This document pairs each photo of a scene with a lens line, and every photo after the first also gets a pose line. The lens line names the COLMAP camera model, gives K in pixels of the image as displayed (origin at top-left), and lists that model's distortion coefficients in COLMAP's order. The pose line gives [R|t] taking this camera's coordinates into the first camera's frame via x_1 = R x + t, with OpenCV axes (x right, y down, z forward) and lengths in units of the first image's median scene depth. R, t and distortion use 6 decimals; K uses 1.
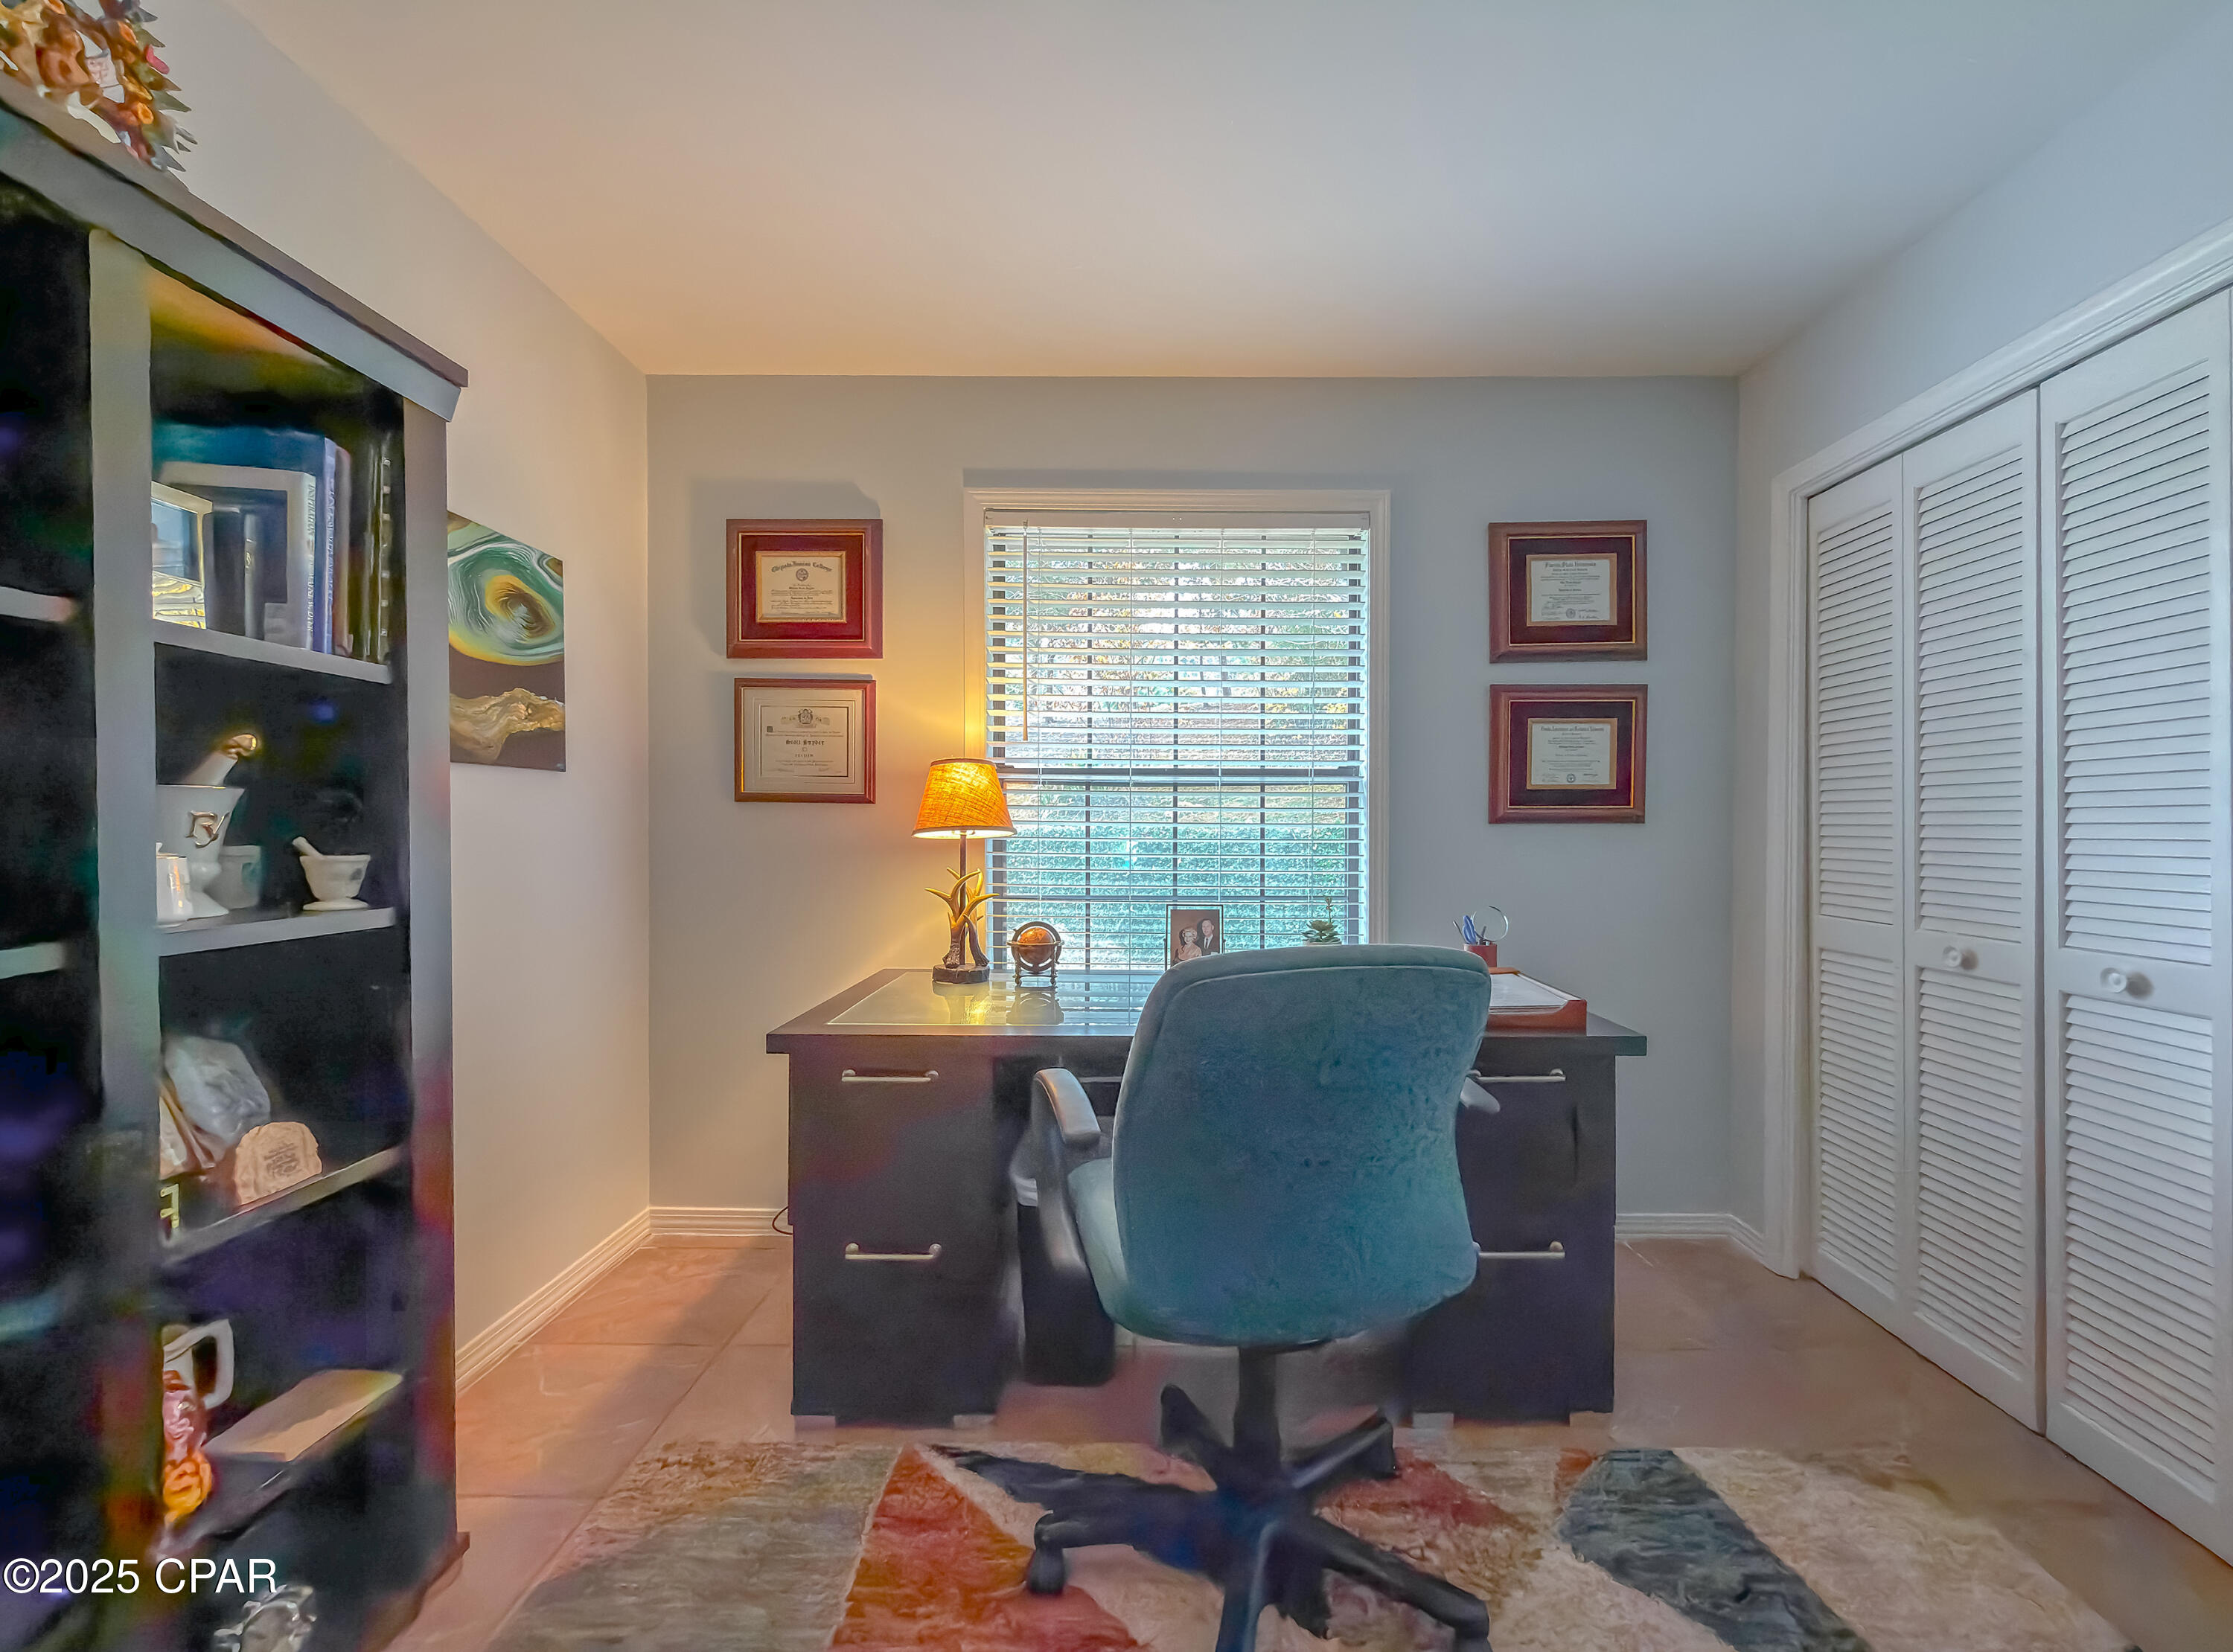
lens RADIAL K [[915.3, 0, 1124.3], [0, 915.3, 826.3], [0, 0, 1]] dist [-0.001519, 0.000153]
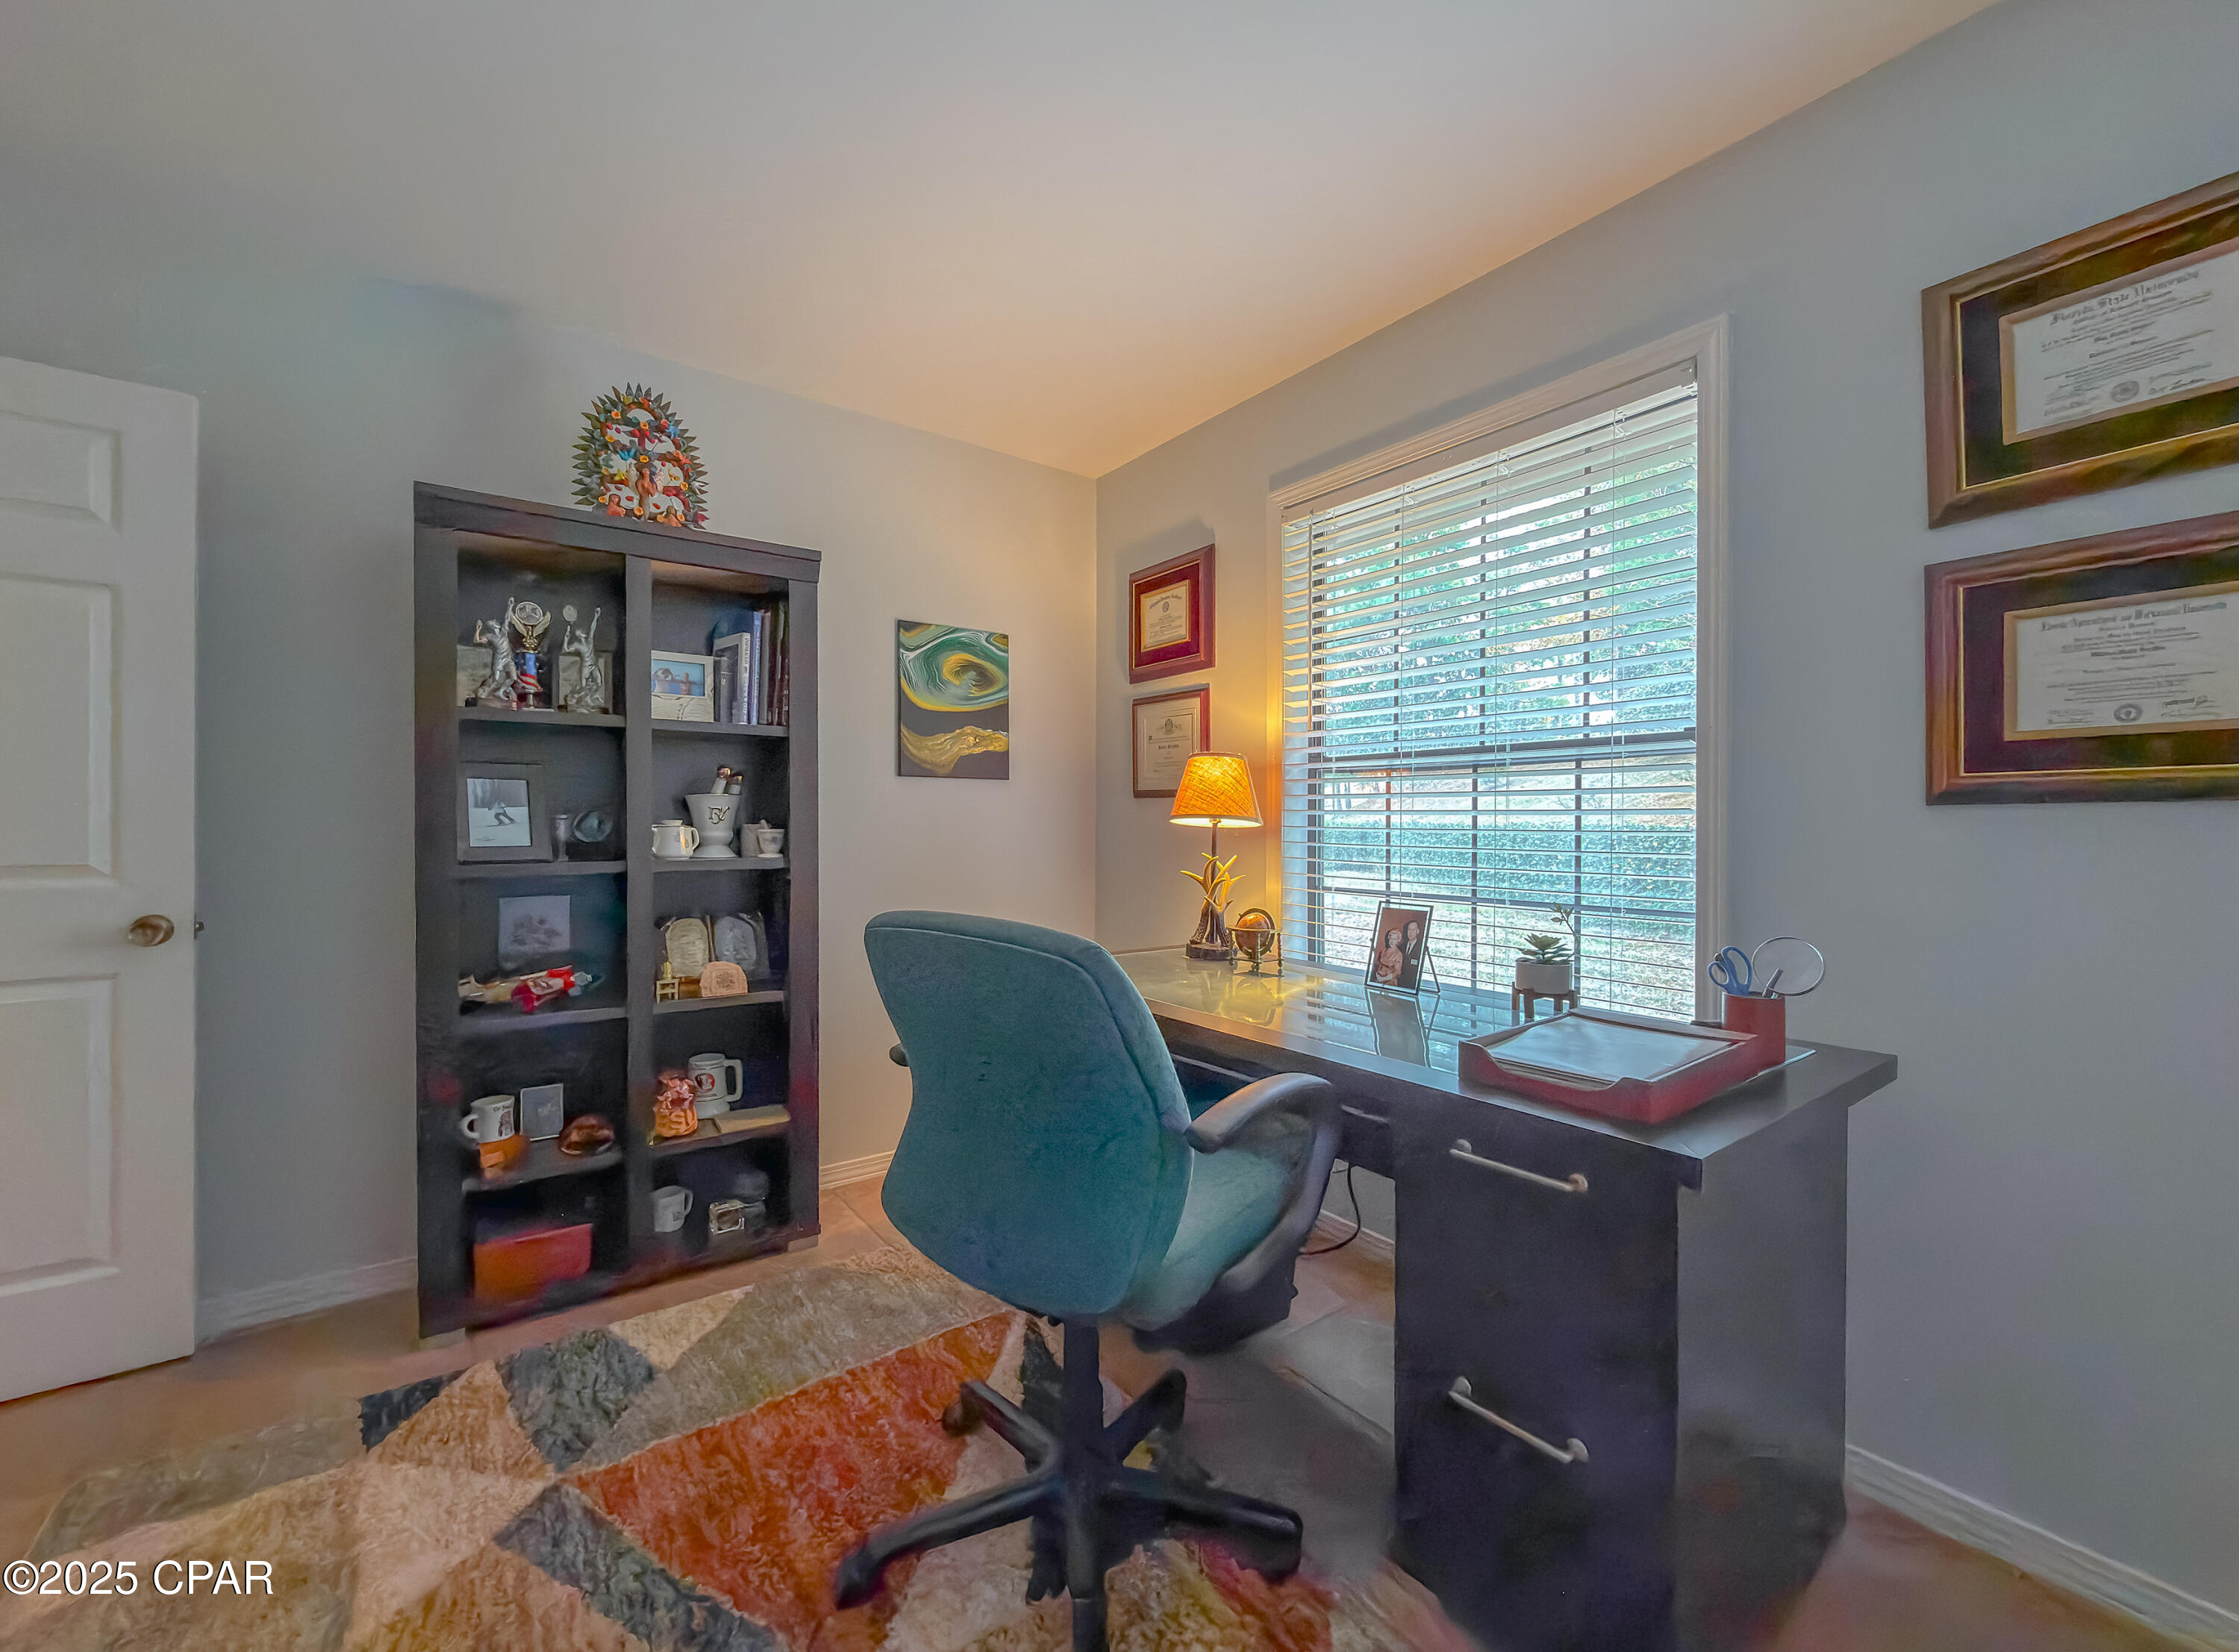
lens RADIAL K [[917.7, 0, 1120.4], [0, 917.7, 819.9], [0, 0, 1]] dist [-0.001519, 0.000153]
pose [[0.588925, -0.005256, -0.808170, 0.626087], [-0.003456, 0.999953, -0.009021, 0.015392], [0.808180, 0.008106, 0.588880, 0.268694]]
